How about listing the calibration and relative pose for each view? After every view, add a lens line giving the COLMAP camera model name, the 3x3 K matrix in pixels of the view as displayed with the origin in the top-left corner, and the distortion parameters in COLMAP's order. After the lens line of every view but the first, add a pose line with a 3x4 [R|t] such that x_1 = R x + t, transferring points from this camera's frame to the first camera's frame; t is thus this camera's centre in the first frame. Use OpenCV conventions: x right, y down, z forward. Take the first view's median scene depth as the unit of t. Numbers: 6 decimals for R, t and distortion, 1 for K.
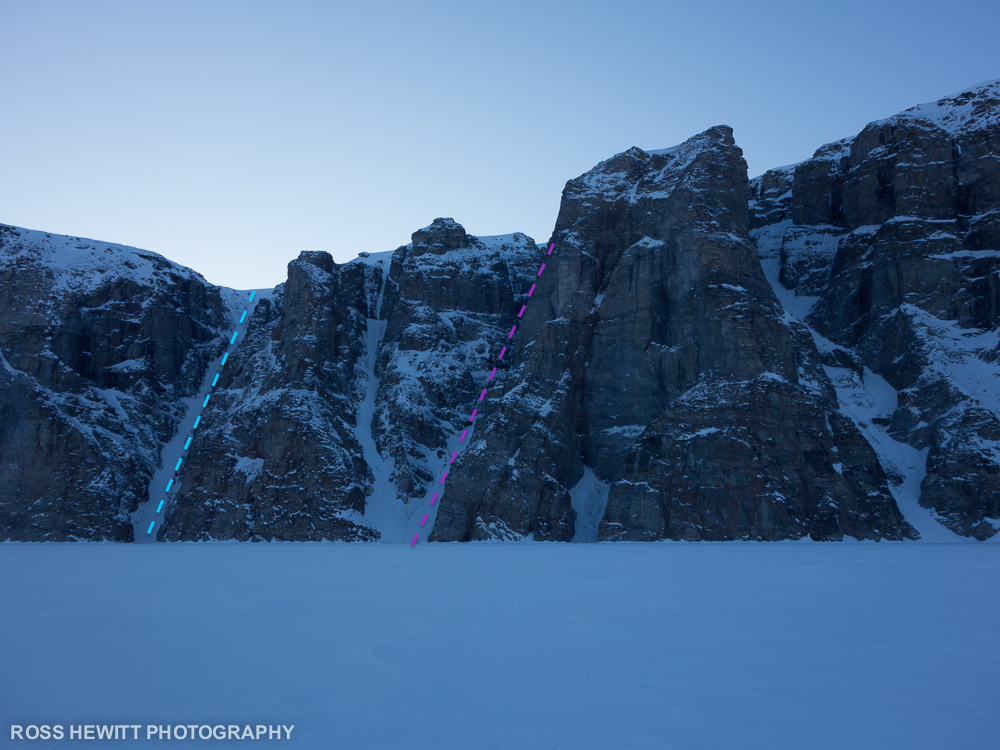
lens RADIAL K [[879.4, 0, 500.2], [0, 879.4, 373.9], [0, 0, 1]] dist [0.005571, 0.004909]
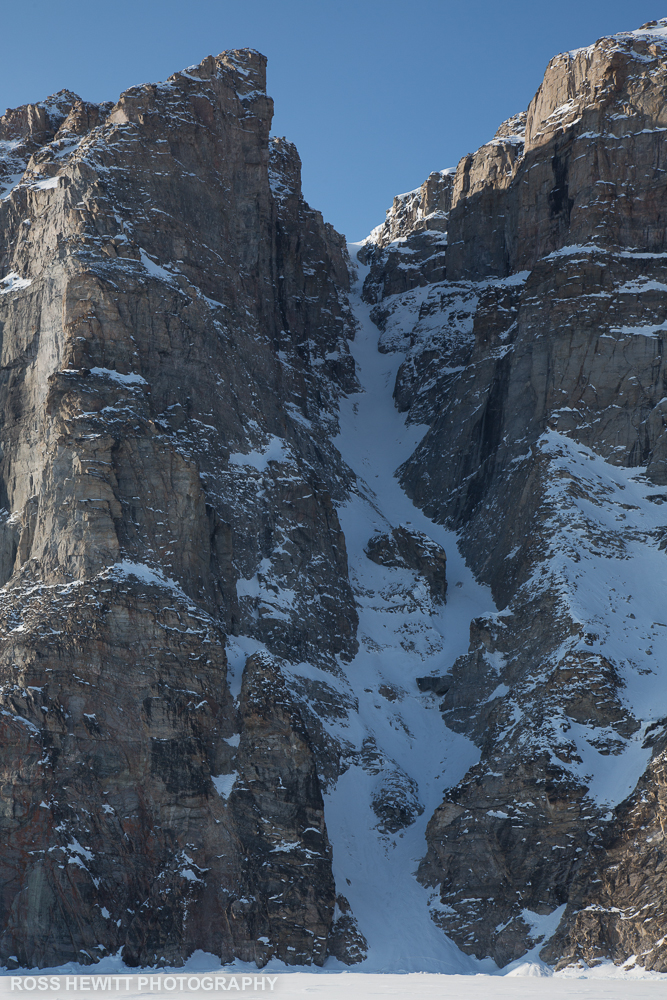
lens RADIAL K [[1704.8, 0, 333.3], [0, 1704.8, 501.1], [0, 0, 1]] dist [0.264586, 0.000000]
pose [[0.998528, 0.023000, 0.049113, 0.340422], [-0.019182, 0.996858, -0.076849, 0.029399], [-0.050726, 0.075794, 0.995832, 0.144847]]
